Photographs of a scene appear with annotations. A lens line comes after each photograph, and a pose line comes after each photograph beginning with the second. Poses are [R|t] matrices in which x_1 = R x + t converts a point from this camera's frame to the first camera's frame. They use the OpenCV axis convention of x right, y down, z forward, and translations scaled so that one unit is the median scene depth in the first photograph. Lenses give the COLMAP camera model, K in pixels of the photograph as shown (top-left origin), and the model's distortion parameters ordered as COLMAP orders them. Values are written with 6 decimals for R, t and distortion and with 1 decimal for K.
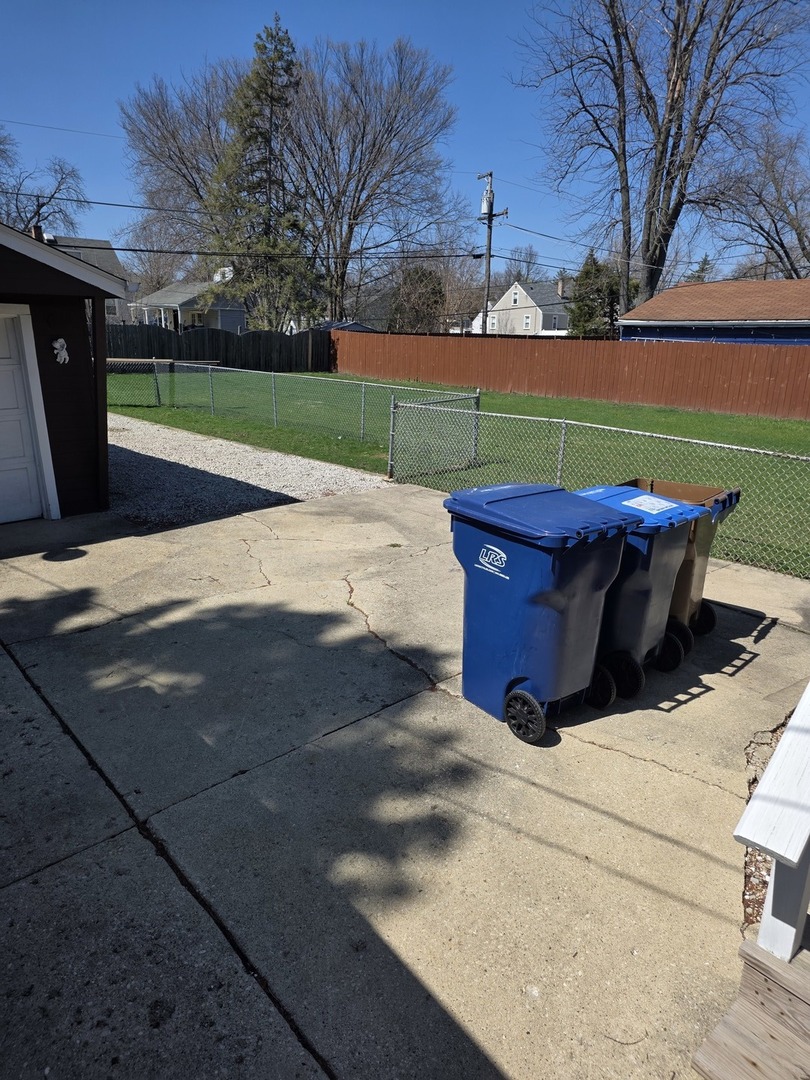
lens RADIAL K [[712.5, 0, 414.1], [0, 712.5, 542.7], [0, 0, 1]] dist [0.075276, -0.041644]
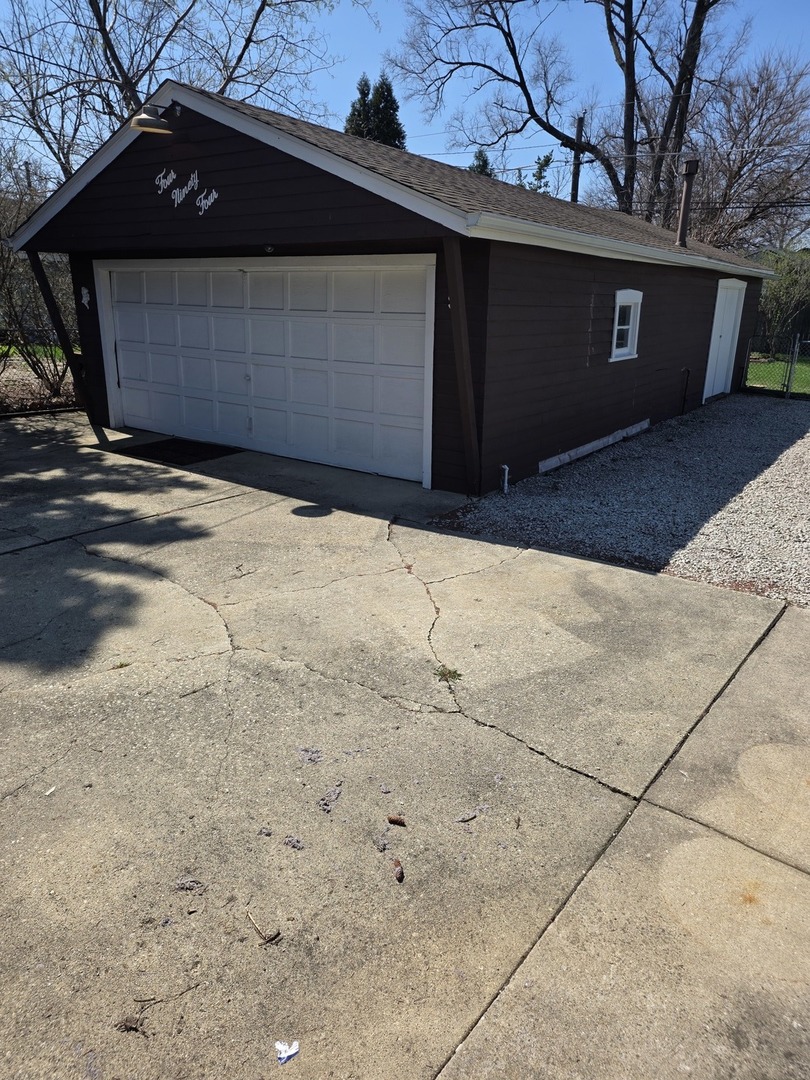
lens RADIAL K [[712.5, 0, 397.4], [0, 712.5, 535.6], [0, 0, 1]] dist [0.075276, -0.041644]
pose [[0.178722, 0.300737, -0.936811, 0.414148], [-0.297841, 0.924005, 0.239805, -0.199066], [0.937736, 0.236163, 0.254712, 0.793893]]
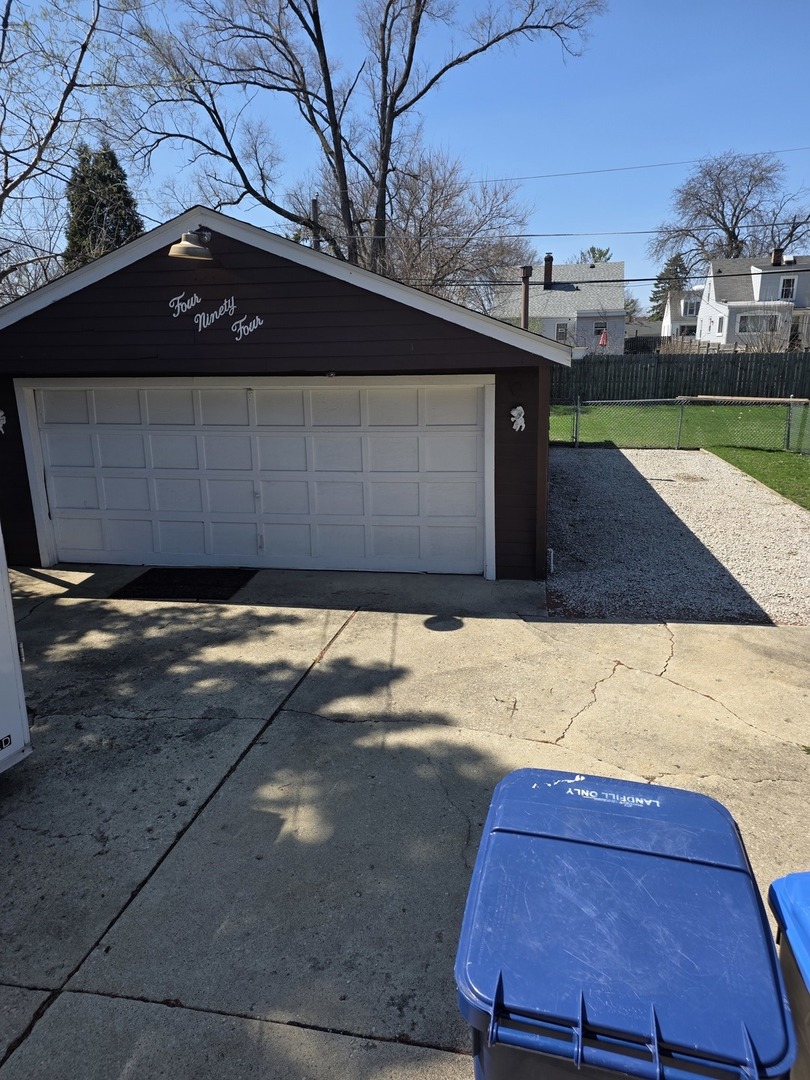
lens RADIAL K [[712.5, 0, 401.8], [0, 712.5, 542.5], [0, 0, 1]] dist [0.075276, -0.041644]
pose [[0.588919, 0.189784, -0.785593, 0.220646], [-0.206962, 0.975040, 0.080402, -0.147323], [0.781244, 0.115238, 0.613497, 0.303142]]
